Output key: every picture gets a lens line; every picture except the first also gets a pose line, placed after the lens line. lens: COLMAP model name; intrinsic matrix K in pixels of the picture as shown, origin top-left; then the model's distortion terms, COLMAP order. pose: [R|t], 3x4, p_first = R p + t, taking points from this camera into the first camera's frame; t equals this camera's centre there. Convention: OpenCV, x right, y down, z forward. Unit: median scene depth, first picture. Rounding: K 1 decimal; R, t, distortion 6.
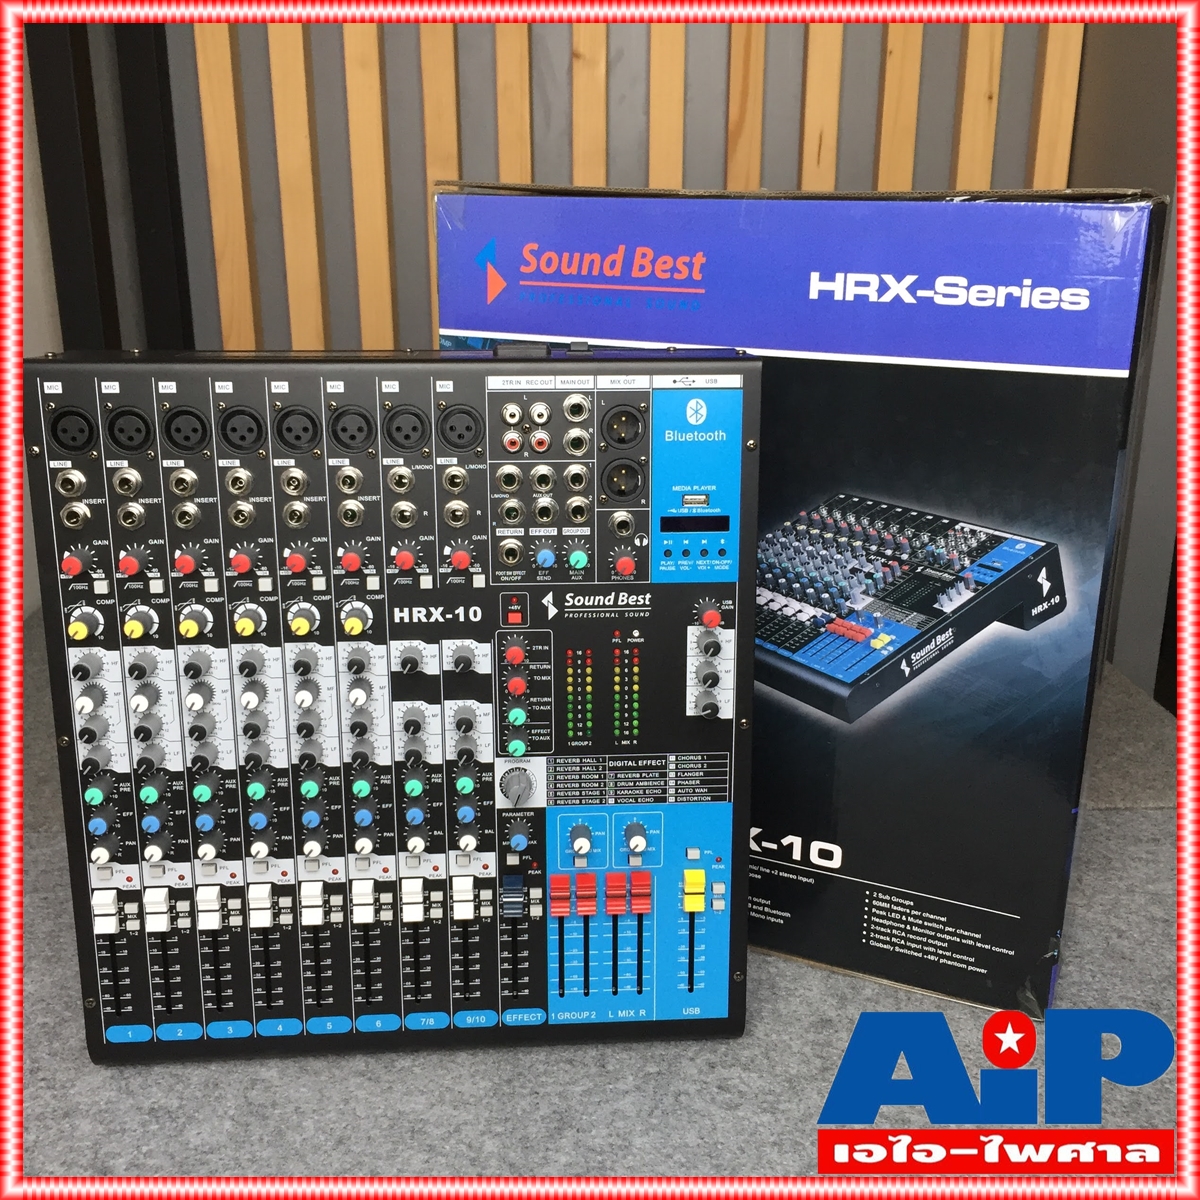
lens RADIAL K [[1337.2, 0, 603.8], [0, 1337.2, 606.8], [0, 0, 1]] dist [0.042060, 0.000000]
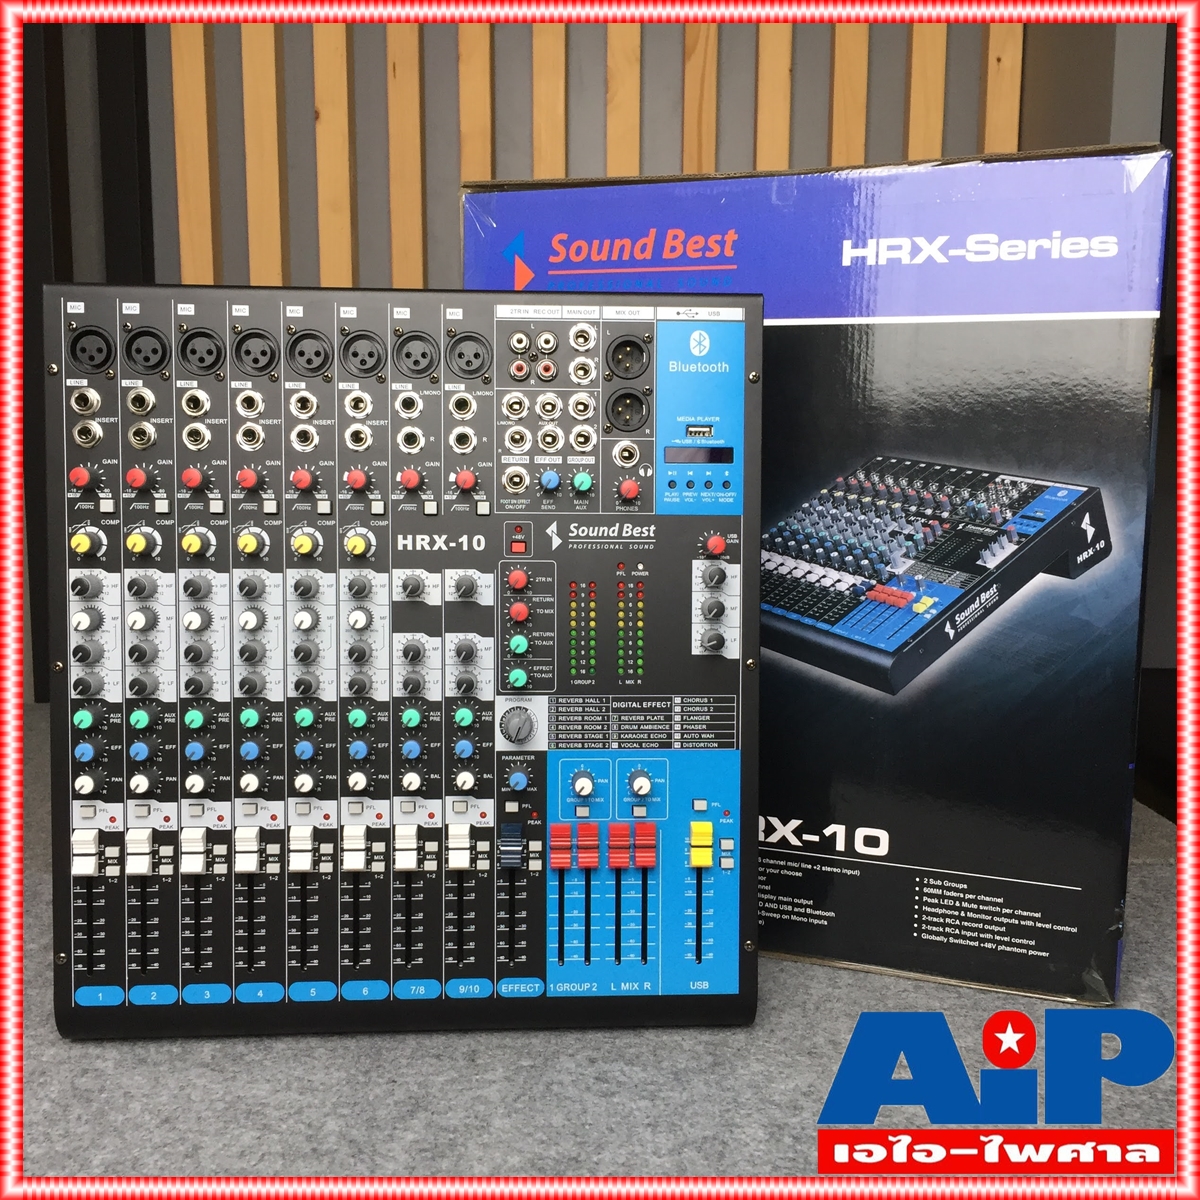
lens RADIAL K [[1337.2, 0, 602.5], [0, 1337.2, 597.8], [0, 0, 1]] dist [0.042060, 0.000000]
pose [[0.999912, 0.005320, -0.012126, 0.008141], [-0.007555, 0.981267, -0.192504, 0.233291], [0.010875, 0.192579, 0.981221, 0.030949]]
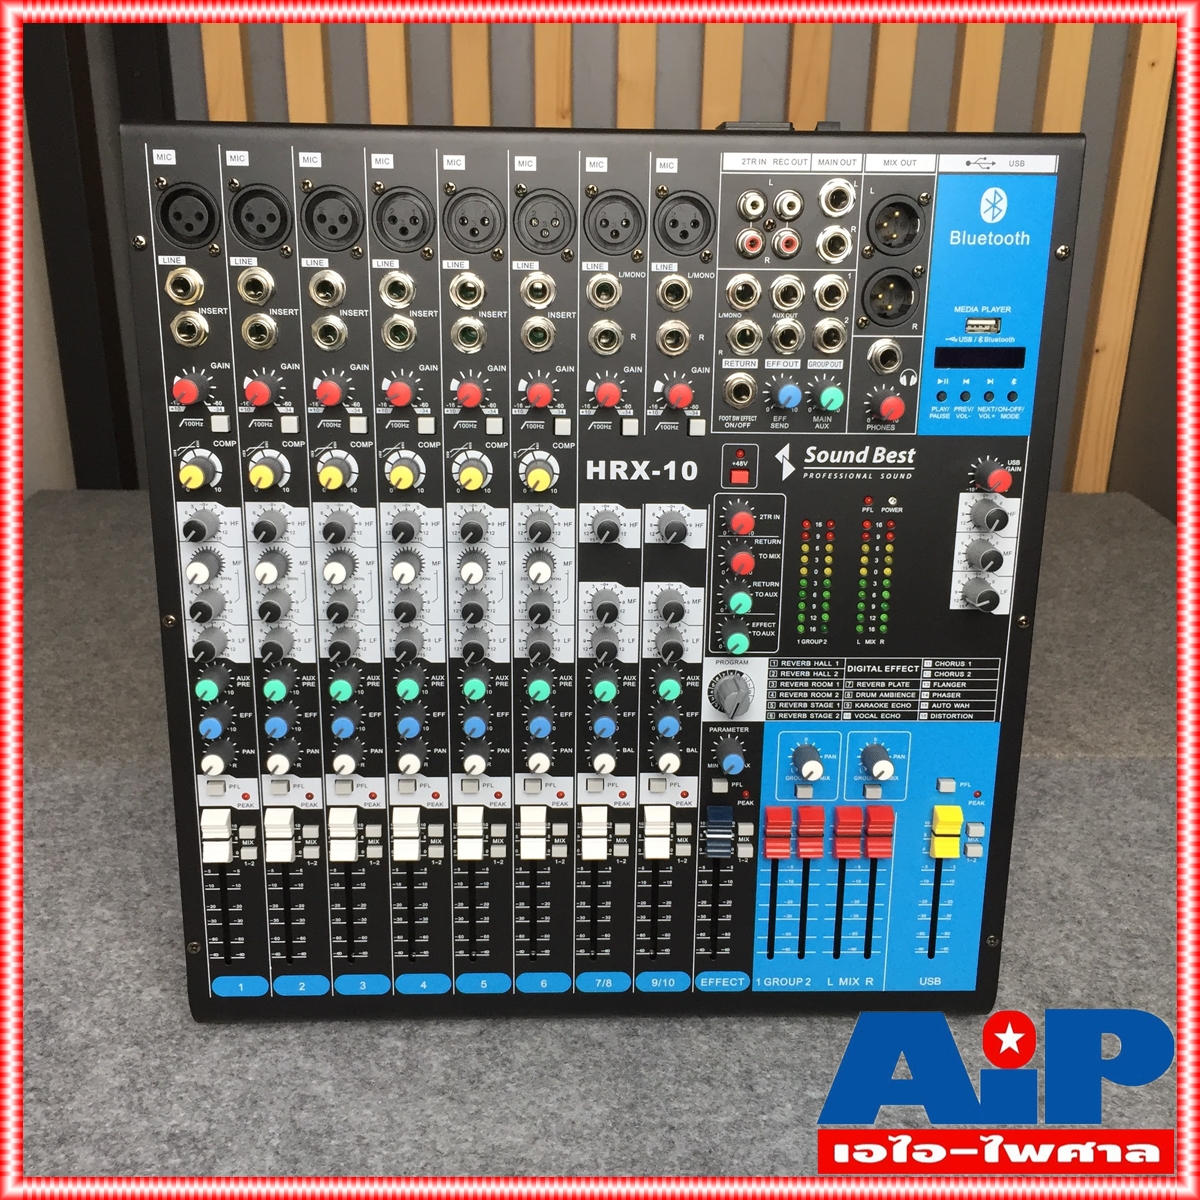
lens RADIAL K [[1337.2, 0, 599.0], [0, 1337.2, 604.8], [0, 0, 1]] dist [0.042060, 0.000000]
pose [[0.999287, 0.021724, -0.030890, -0.121292], [-0.020745, 0.999284, 0.031653, 0.059051], [0.031556, -0.030990, 0.999021, 0.212737]]
